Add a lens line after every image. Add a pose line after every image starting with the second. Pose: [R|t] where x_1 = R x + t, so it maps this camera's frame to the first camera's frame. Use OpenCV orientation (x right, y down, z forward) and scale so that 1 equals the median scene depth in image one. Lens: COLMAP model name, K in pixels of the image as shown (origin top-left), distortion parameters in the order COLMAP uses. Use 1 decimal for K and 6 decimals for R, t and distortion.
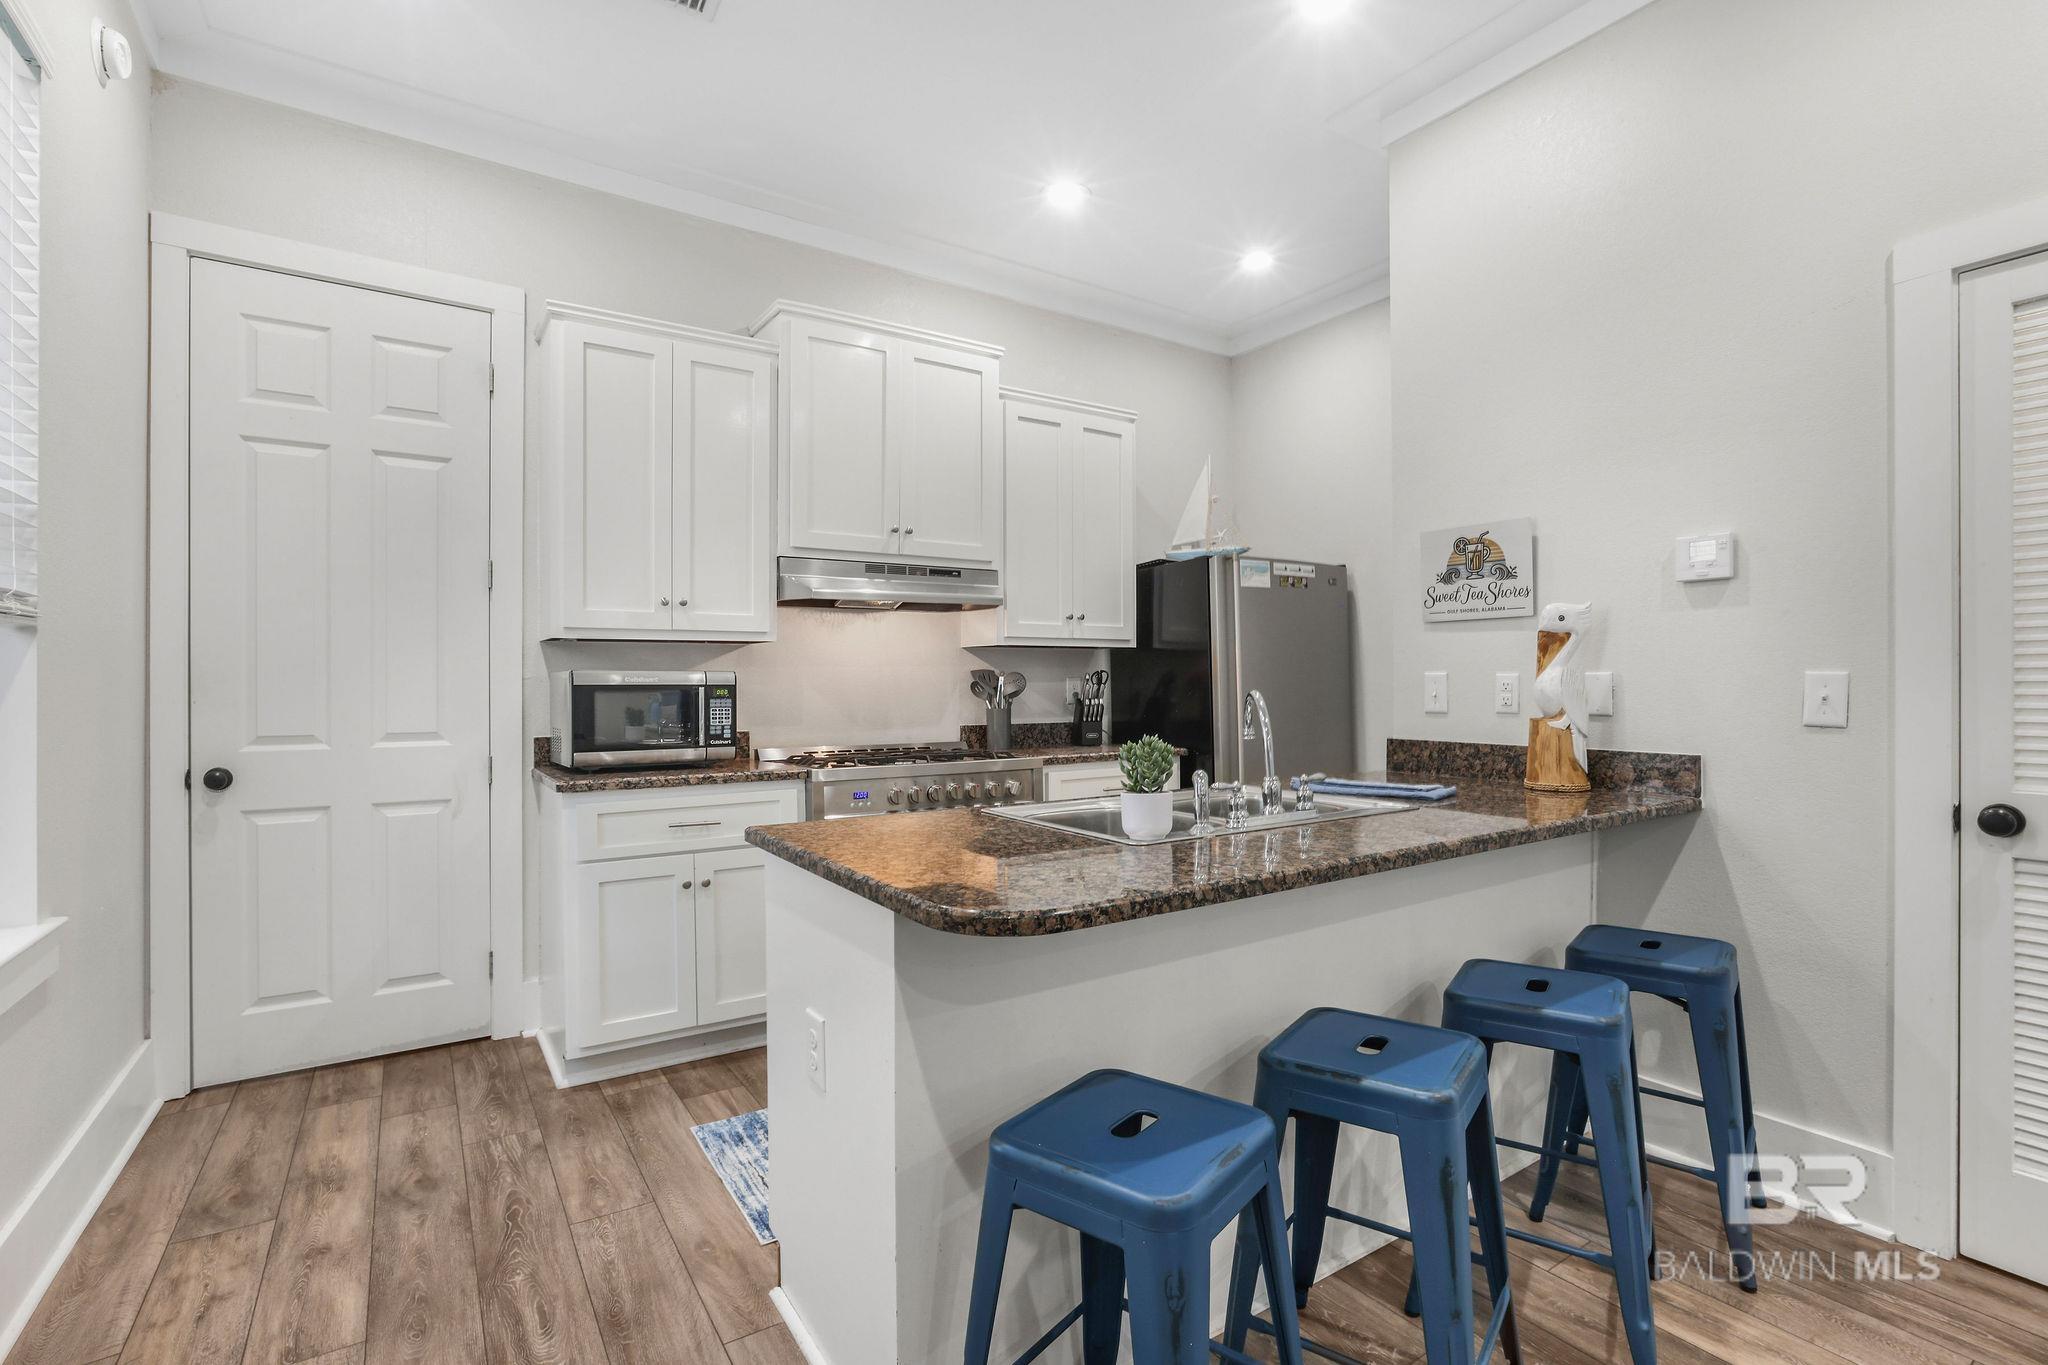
lens RADIAL K [[935.3, 0, 1024.0], [0, 935.3, 682.5], [0, 0, 1]] dist [-0.041131, 0.009987]
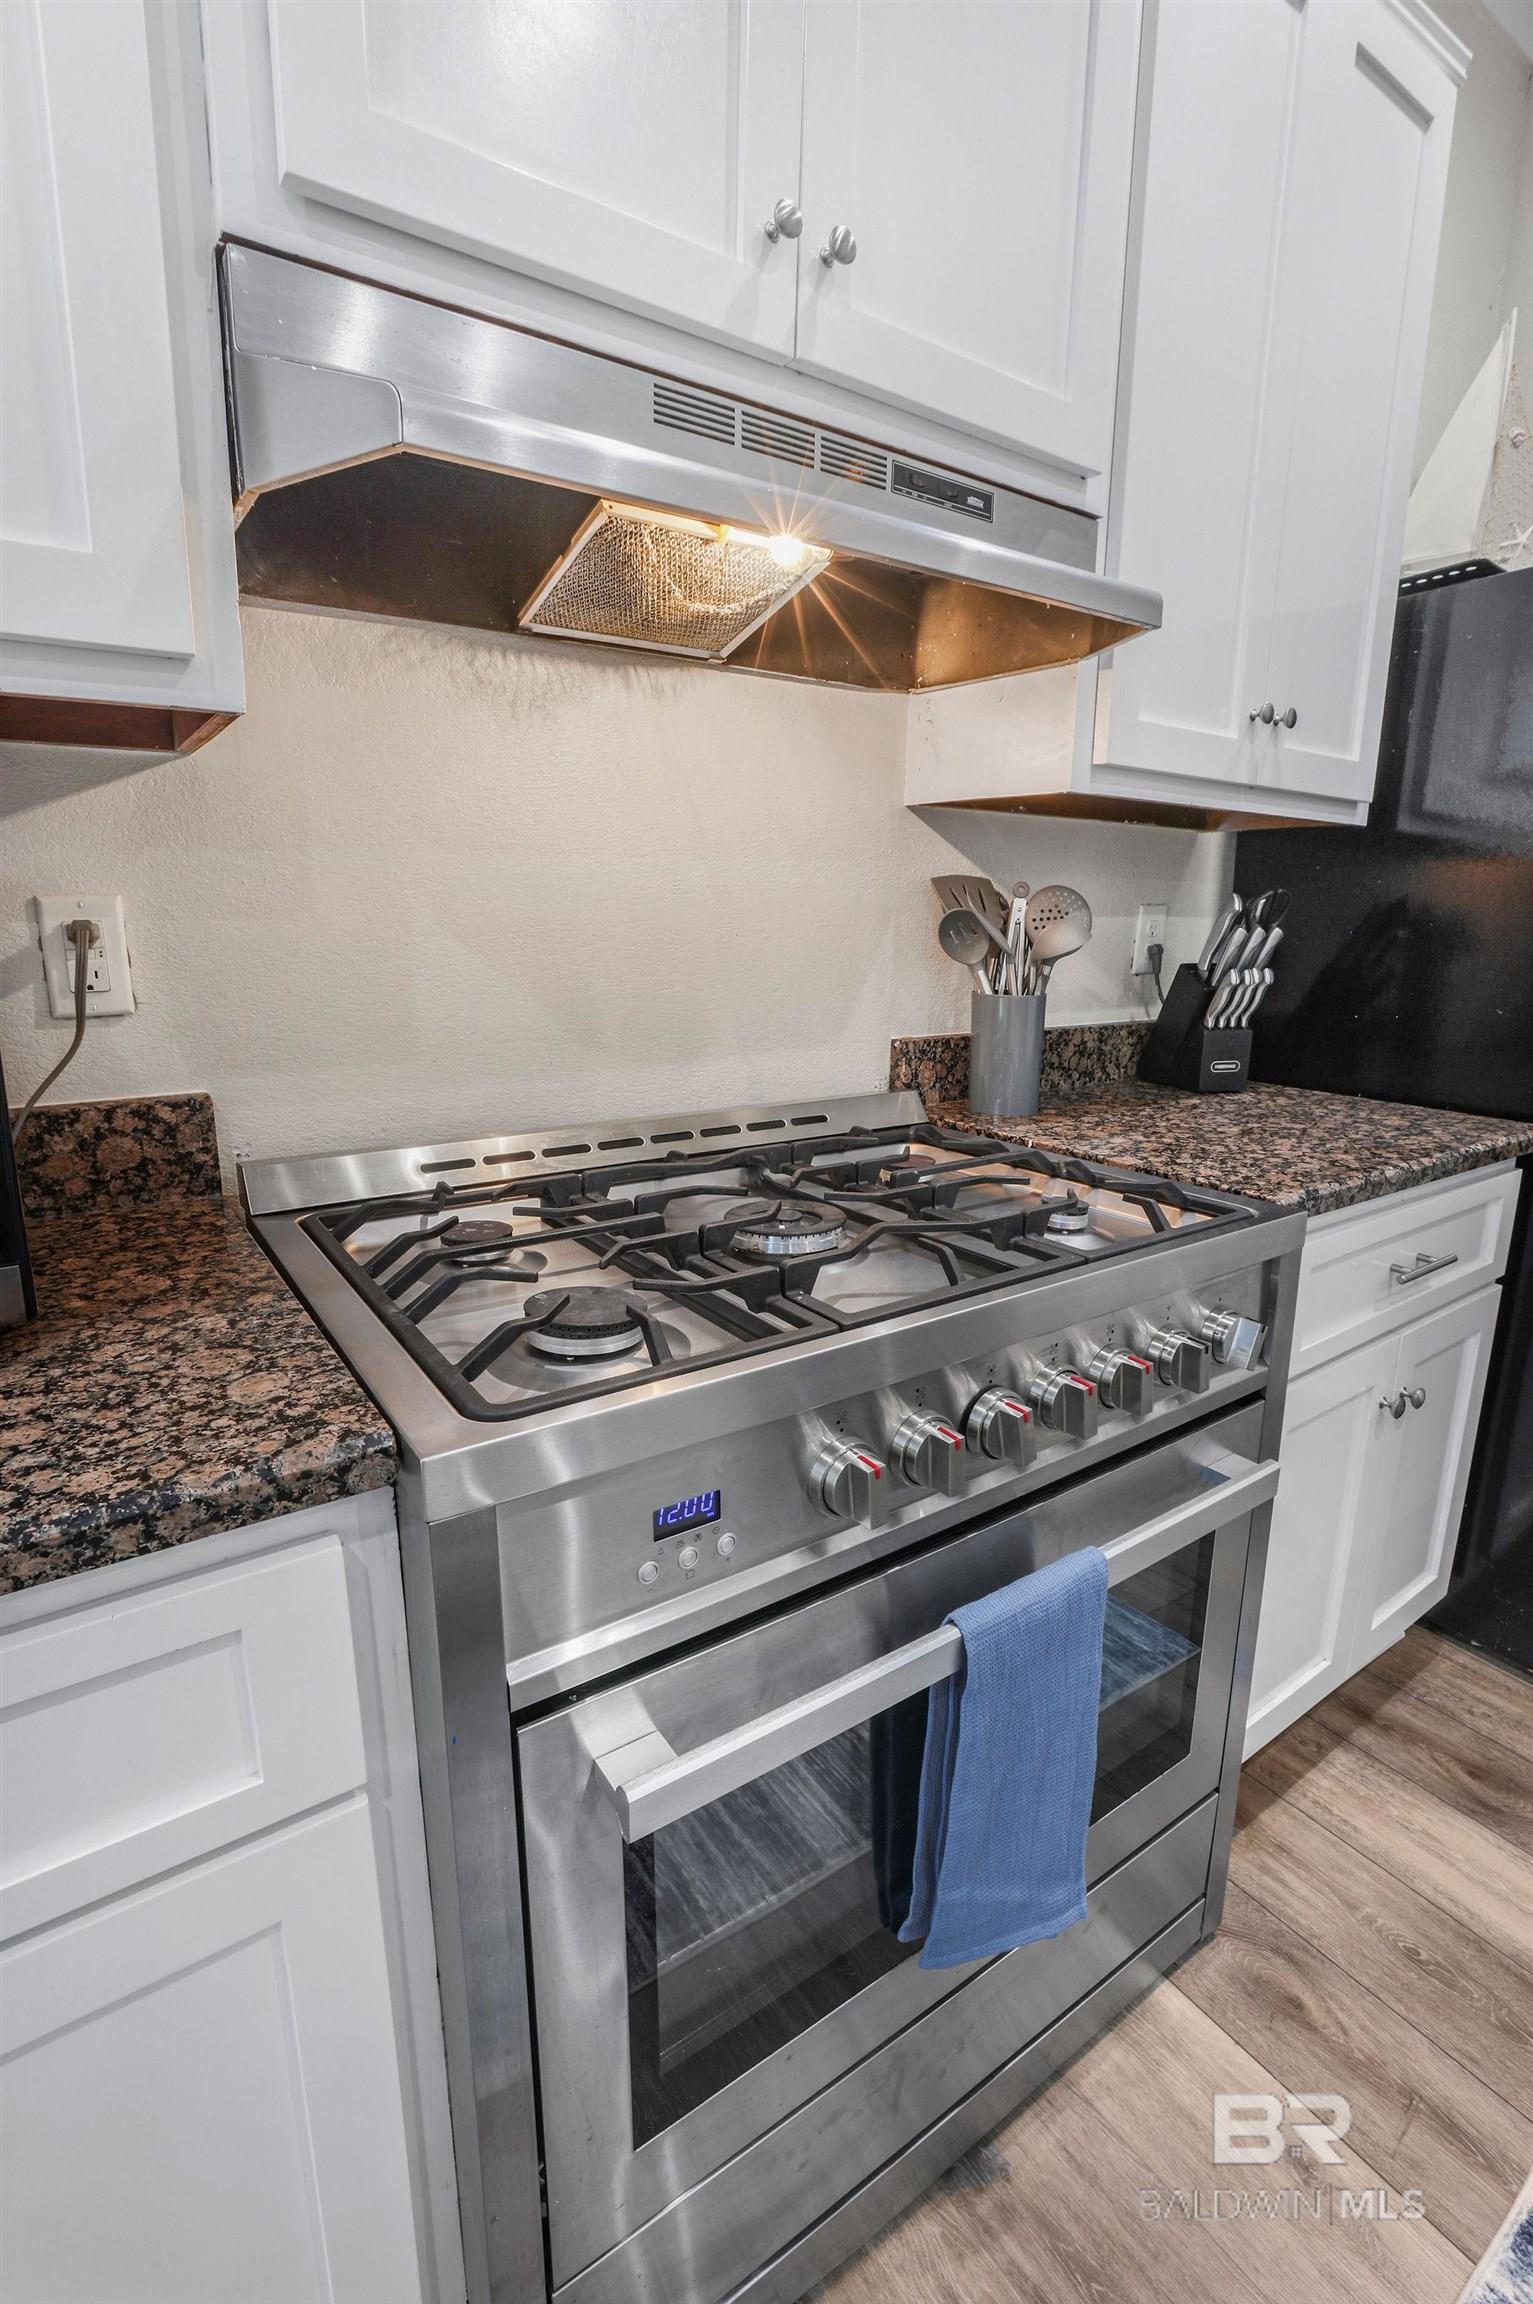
lens RADIAL K [[1052.2, 0, 757.2], [0, 1052.2, 1118.2], [0, 0, 1]] dist [-0.041131, 0.009987]
pose [[0.999688, 0.018037, 0.017306, -0.156576], [-0.021205, 0.978521, 0.205053, -0.005341], [-0.013236, -0.205356, 0.978598, 0.774323]]
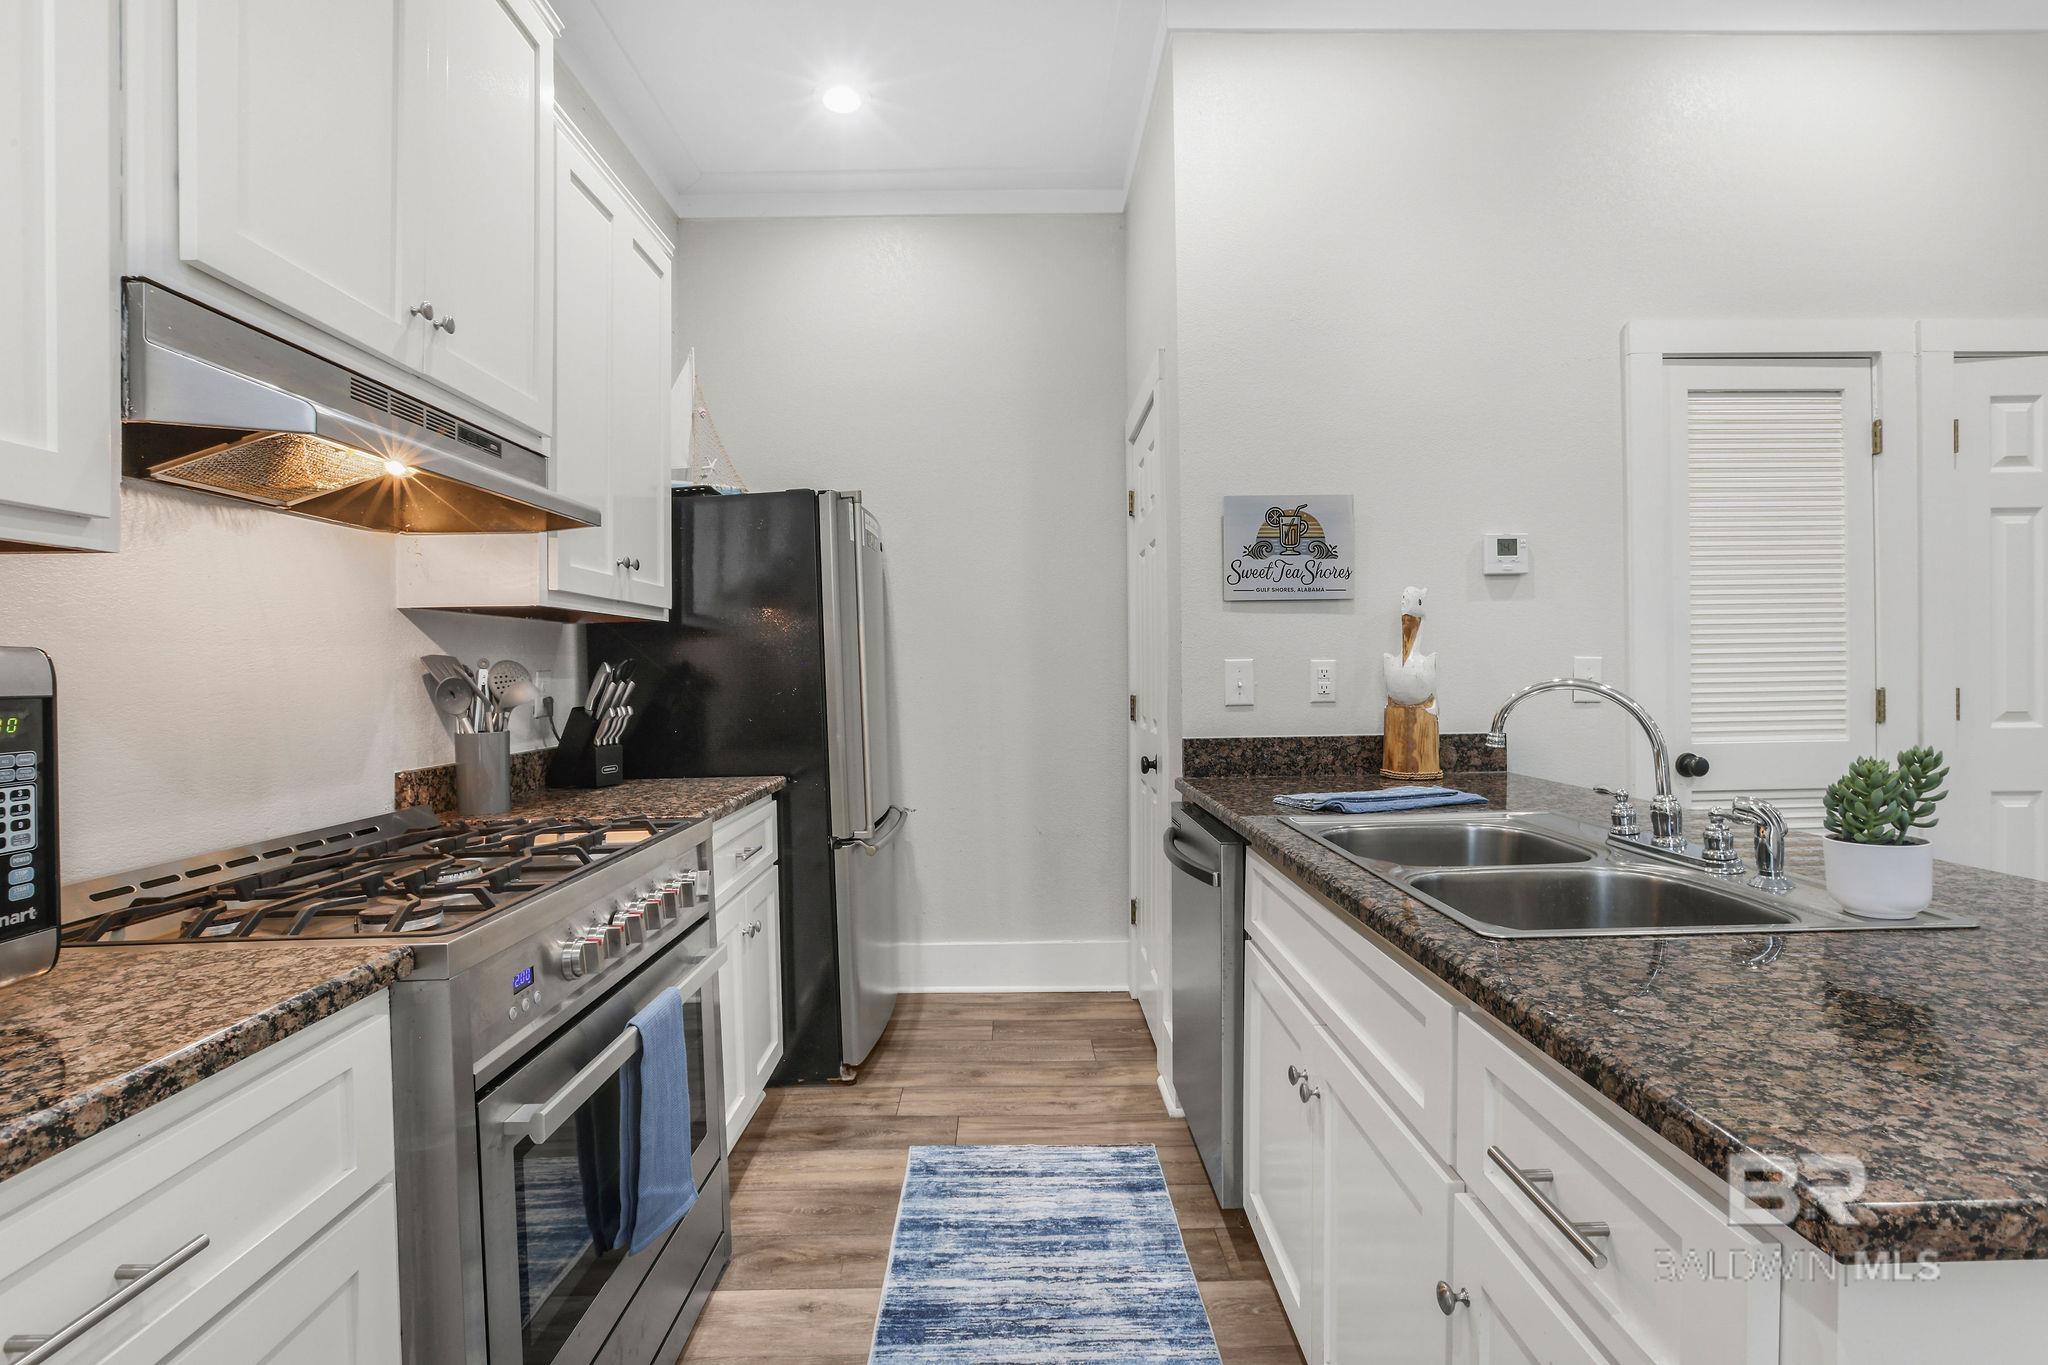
lens RADIAL K [[954.8, 0, 1024.0], [0, 954.8, 682.5], [0, 0, 1]] dist [-0.042235, 0.000927]
pose [[0.547216, -0.015459, 0.836849, -0.365607], [0.012851, 0.999867, 0.010068, -0.000377], [-0.836893, 0.005245, 0.547342, 0.599109]]
